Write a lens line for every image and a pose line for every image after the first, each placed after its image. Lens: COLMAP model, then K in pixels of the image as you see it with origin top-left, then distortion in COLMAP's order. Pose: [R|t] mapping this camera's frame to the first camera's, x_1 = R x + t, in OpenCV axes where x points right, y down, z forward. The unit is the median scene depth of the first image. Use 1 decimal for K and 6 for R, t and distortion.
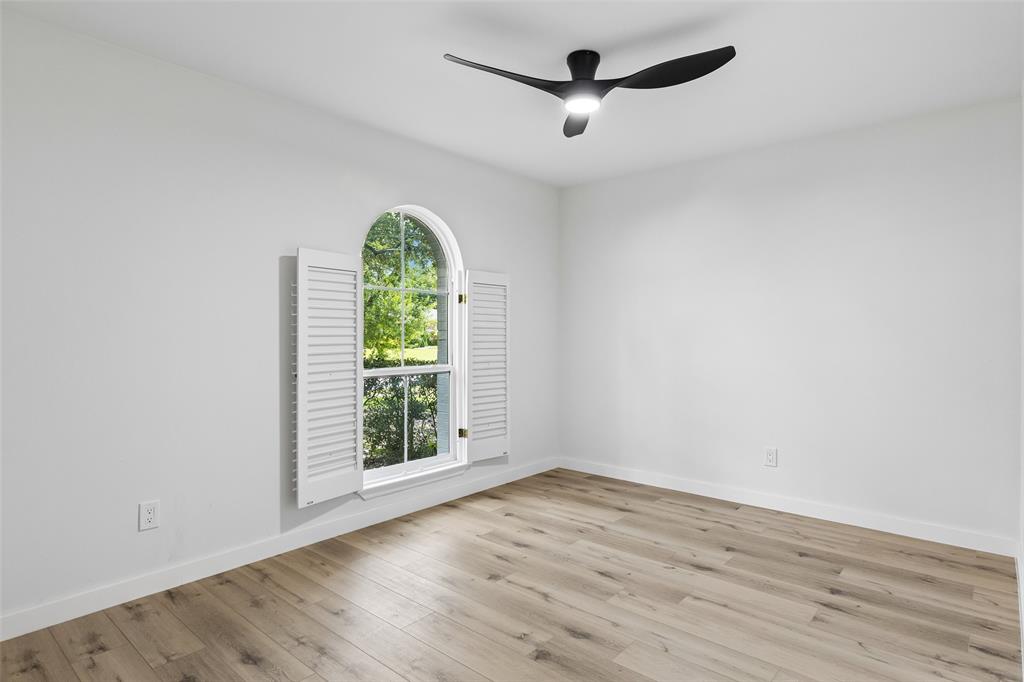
lens RADIAL K [[544.8, 0, 515.6], [0, 544.8, 338.3], [0, 0, 1]] dist [0.002429, -0.001080]
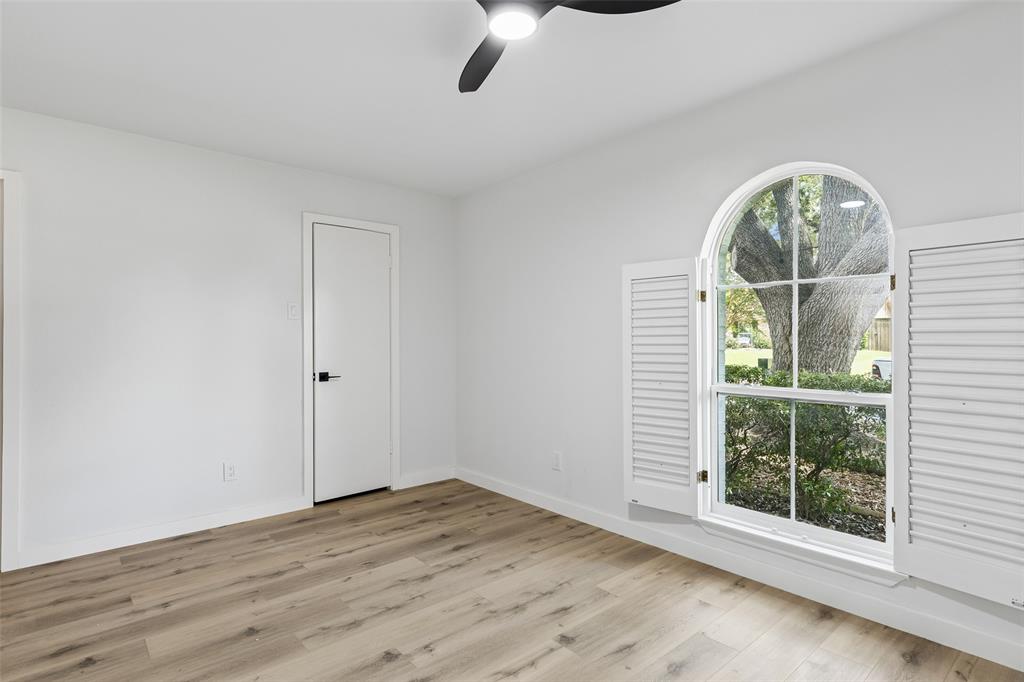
lens RADIAL K [[534.9, 0, 534.8], [0, 534.9, 340.9], [0, 0, 1]] dist [0.022330, -0.000996]
pose [[-0.122485, 0.005407, -0.992456, 0.736649], [-0.002711, 0.999980, 0.005782, -0.018276], [0.992467, 0.003399, -0.122468, 0.999044]]
